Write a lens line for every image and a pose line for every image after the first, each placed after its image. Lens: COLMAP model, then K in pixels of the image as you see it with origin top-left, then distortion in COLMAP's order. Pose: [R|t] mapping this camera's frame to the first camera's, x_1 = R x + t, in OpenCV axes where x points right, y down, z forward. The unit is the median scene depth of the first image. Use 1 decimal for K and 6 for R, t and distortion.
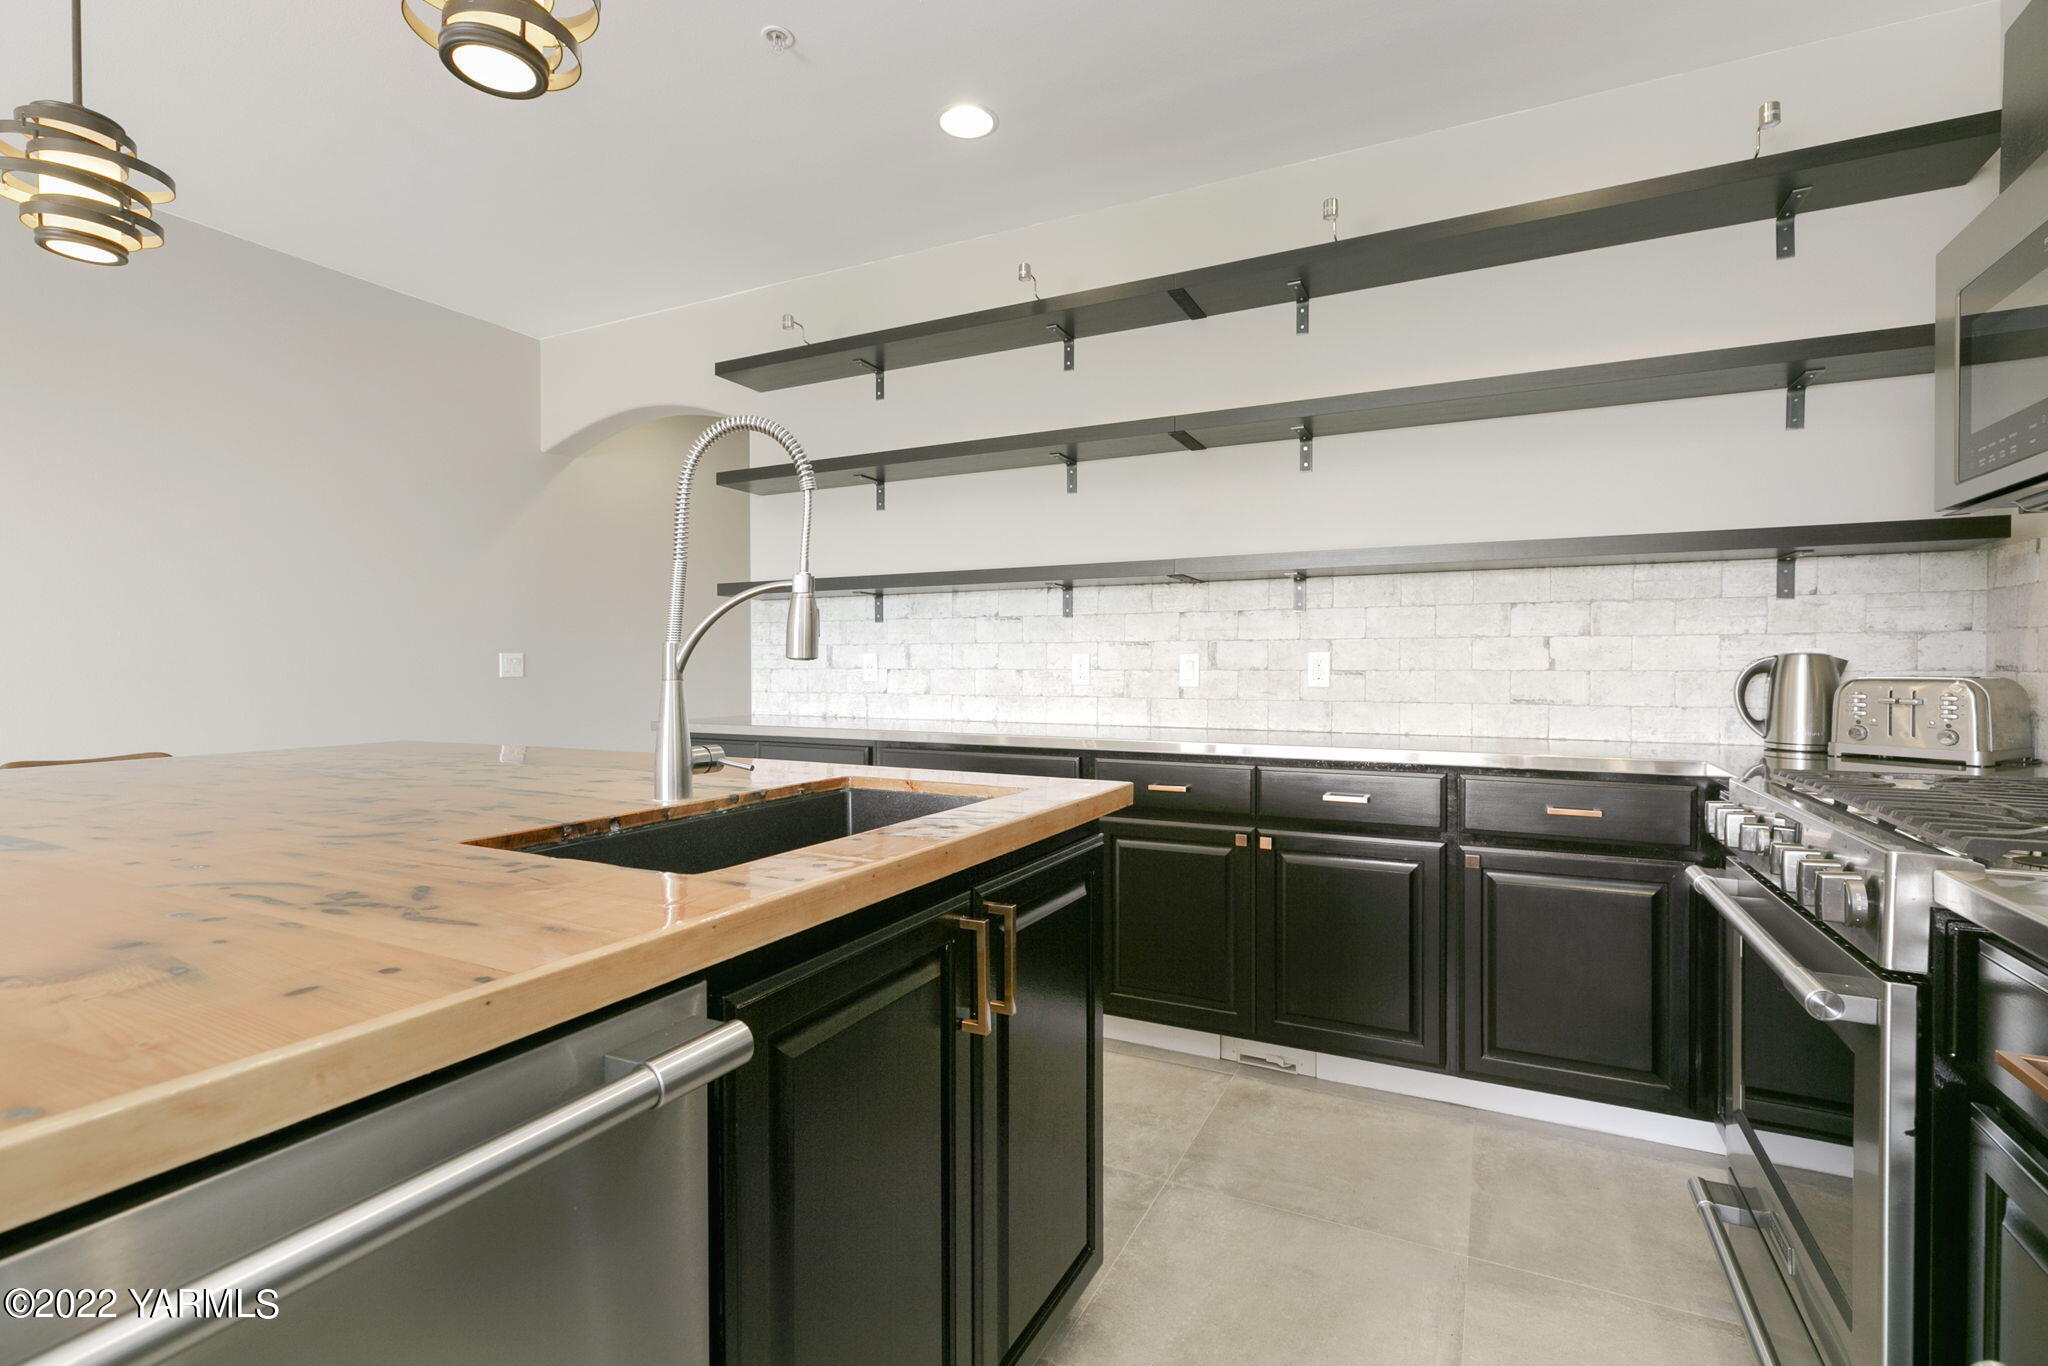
lens RADIAL K [[944.0, 0, 1033.0], [0, 944.0, 681.2], [0, 0, 1]] dist [0.005338, 0.003002]
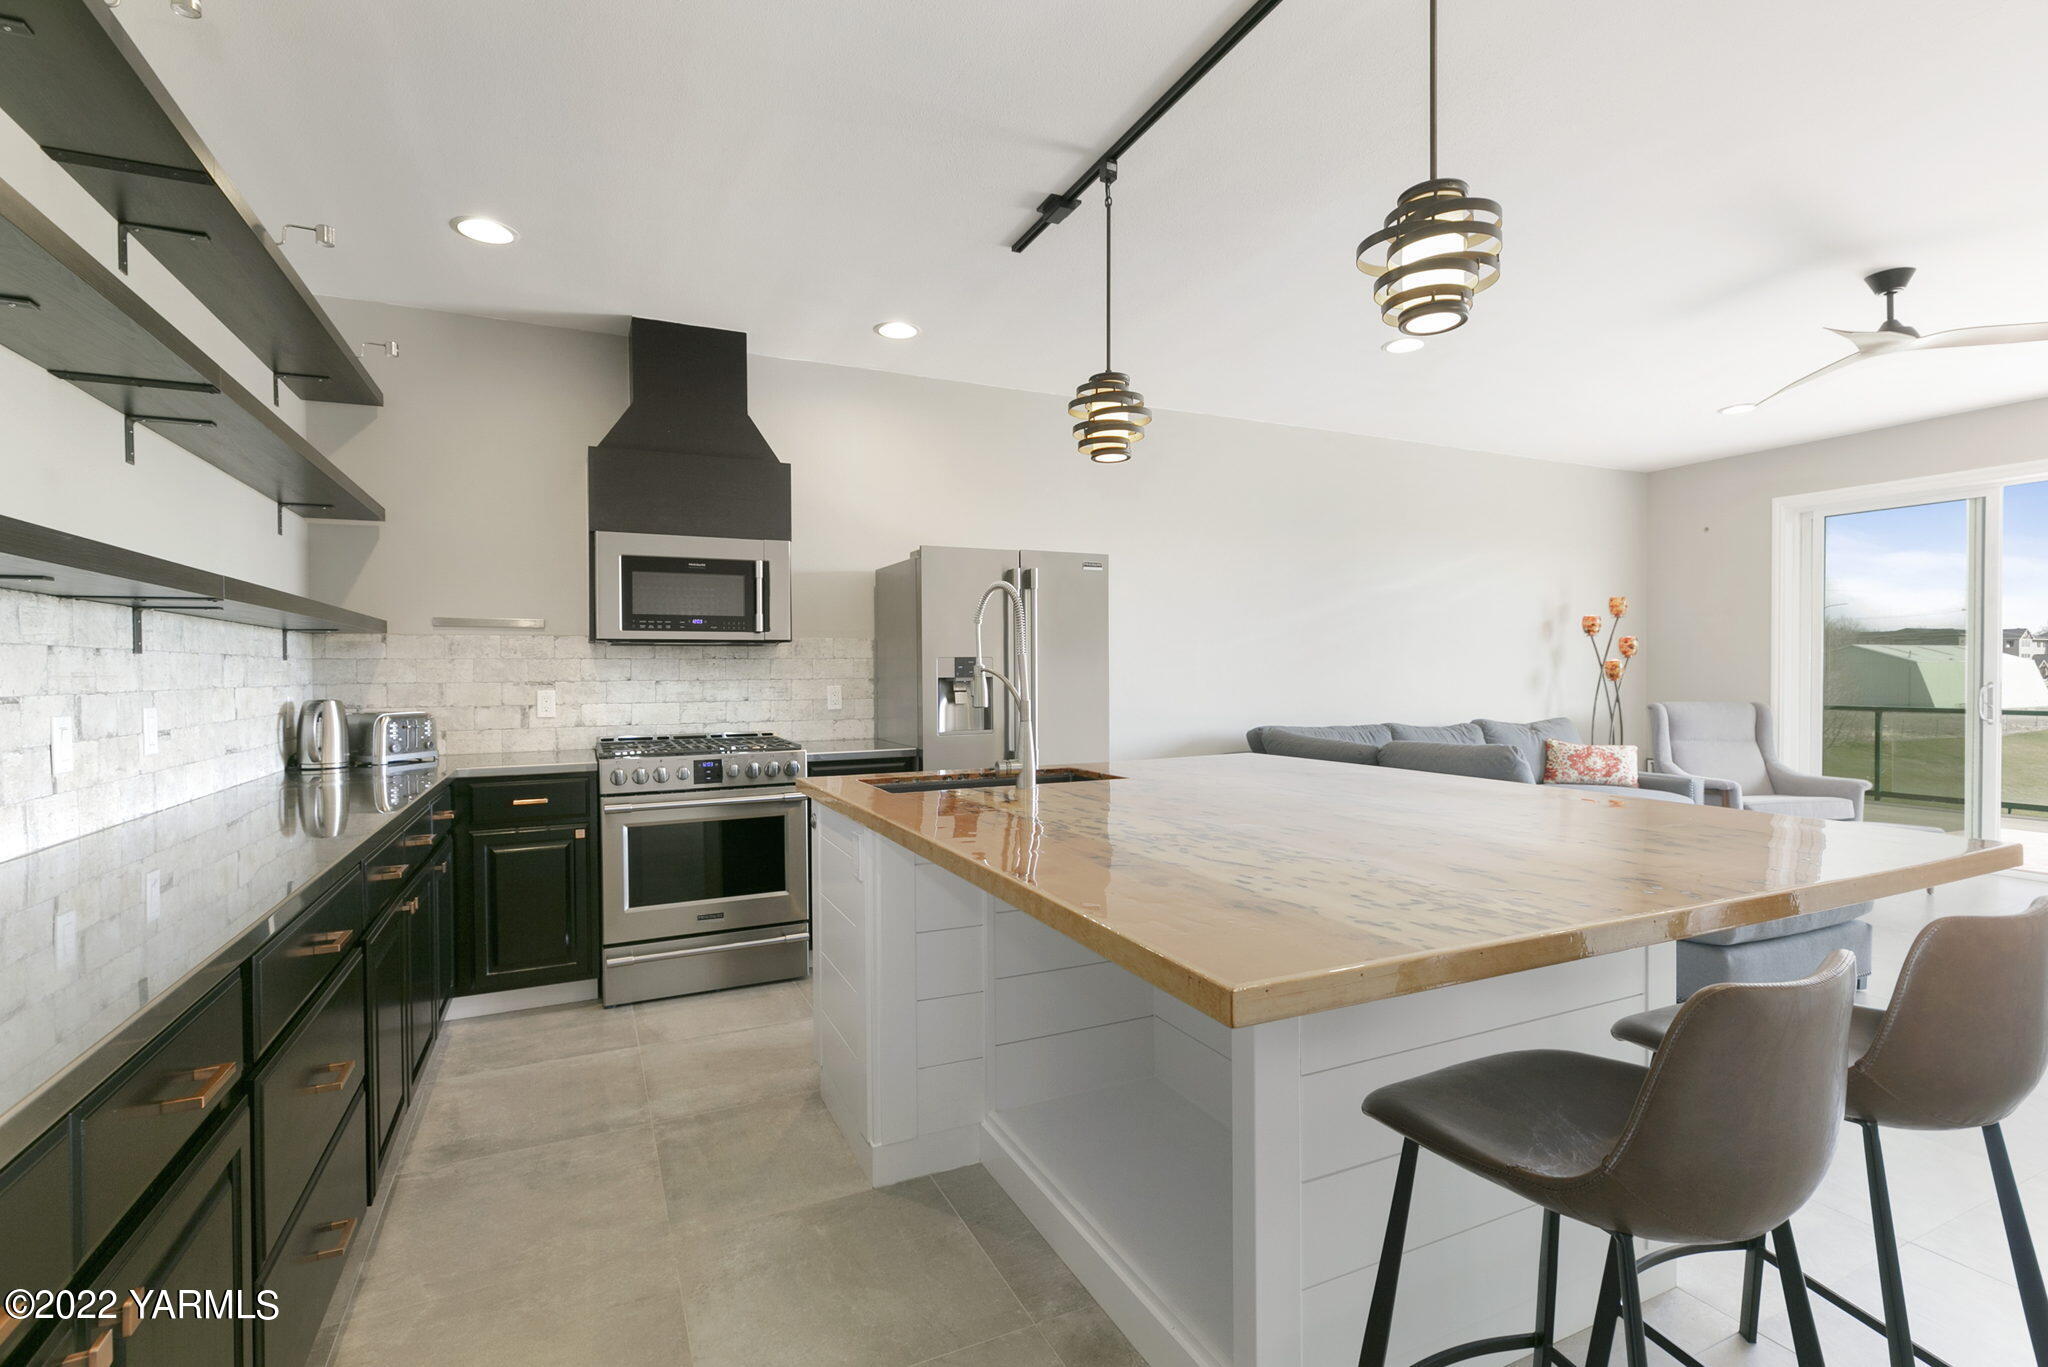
lens RADIAL K [[944.0, 0, 1036.6], [0, 944.0, 677.4], [0, 0, 1]] dist [0.005338, 0.003002]
pose [[-0.792072, -0.005696, 0.610401, -0.929528], [0.005855, 0.999840, 0.016927, -0.082761], [-0.610399, 0.016982, -0.791912, 1.494585]]
